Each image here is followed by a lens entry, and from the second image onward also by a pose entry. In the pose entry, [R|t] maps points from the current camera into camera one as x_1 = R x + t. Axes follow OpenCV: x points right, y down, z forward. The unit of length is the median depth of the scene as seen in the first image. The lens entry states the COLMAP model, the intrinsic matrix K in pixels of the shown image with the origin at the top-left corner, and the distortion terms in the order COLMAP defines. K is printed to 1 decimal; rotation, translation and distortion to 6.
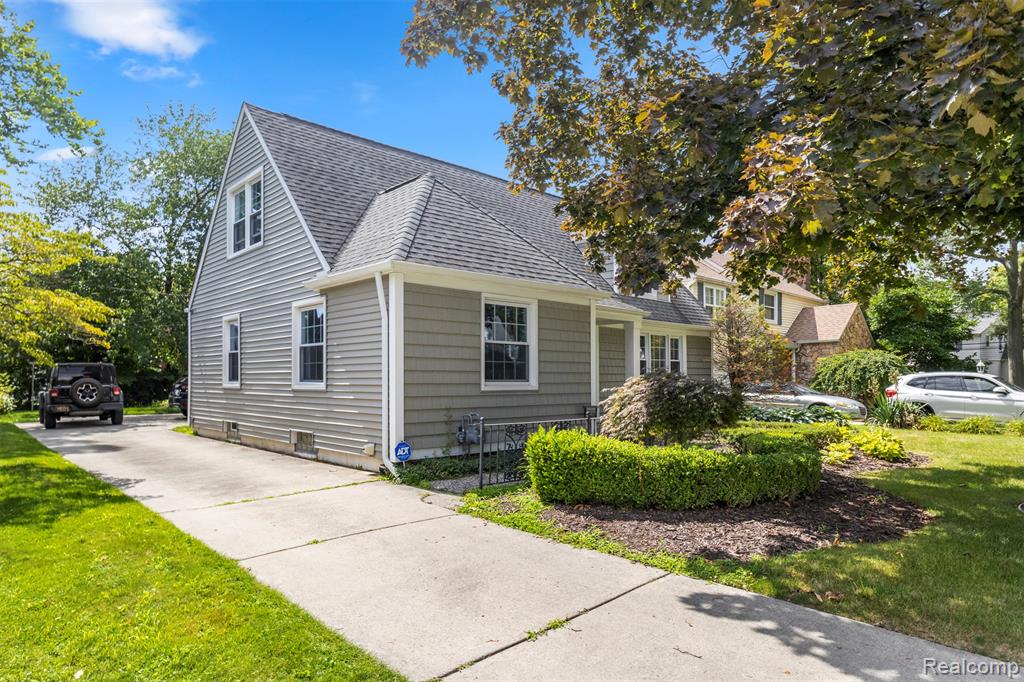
lens RADIAL K [[629.1, 0, 511.0], [0, 629.1, 358.6], [0, 0, 1]] dist [-0.003953, -0.000023]
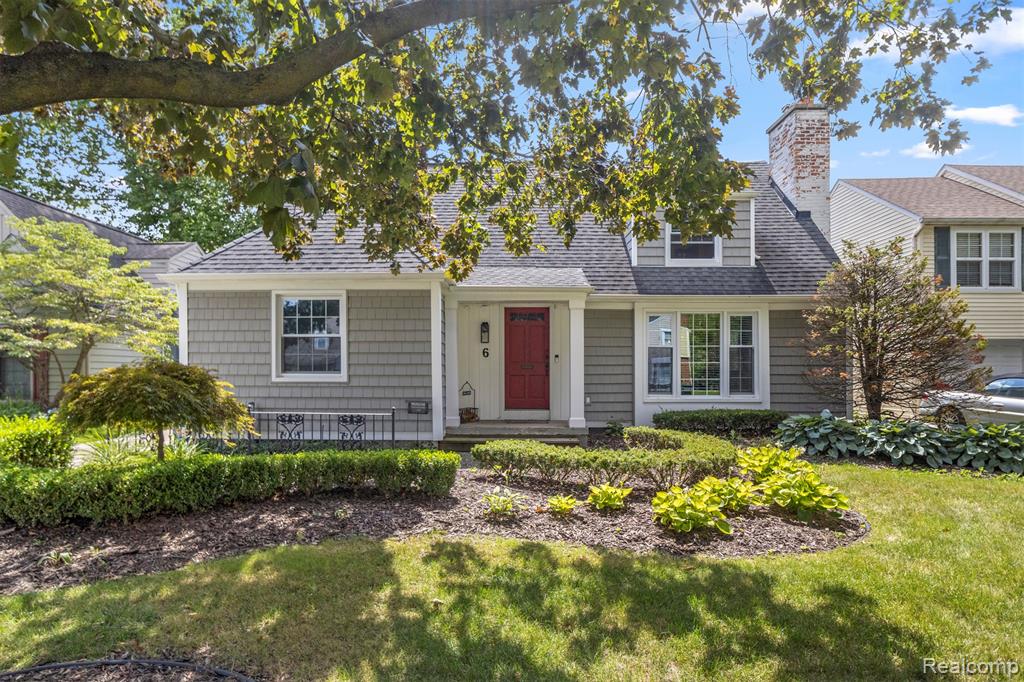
lens RADIAL K [[525.5, 0, 509.5], [0, 525.5, 374.3], [0, 0, 1]] dist [-0.003867, 0.000002]
pose [[0.705675, 0.001815, -0.708533, 0.644824], [0.022217, 0.999448, 0.024689, 0.018514], [0.708187, -0.033164, 0.705245, 0.480916]]
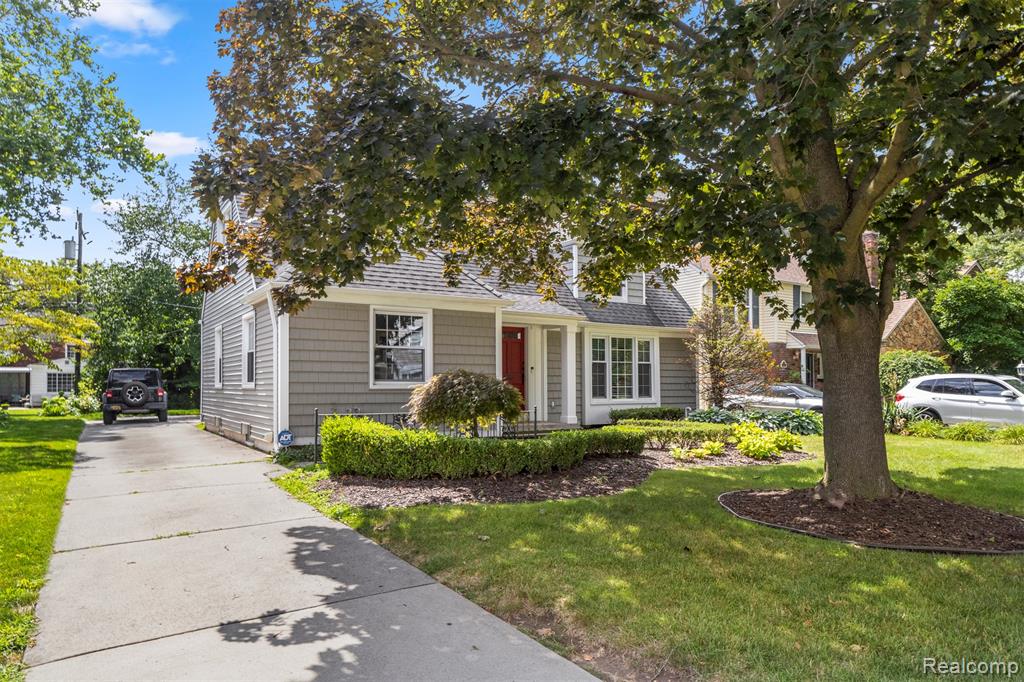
lens RADIAL K [[674.1, 0, 512.0], [0, 674.1, 341.0], [0, 0, 1]] dist [0.023680, 0.000430]
pose [[0.981371, -0.012099, -0.191742, 0.333083], [0.005711, 0.999411, -0.033831, 0.004606], [0.192039, 0.032105, 0.980862, -0.131798]]
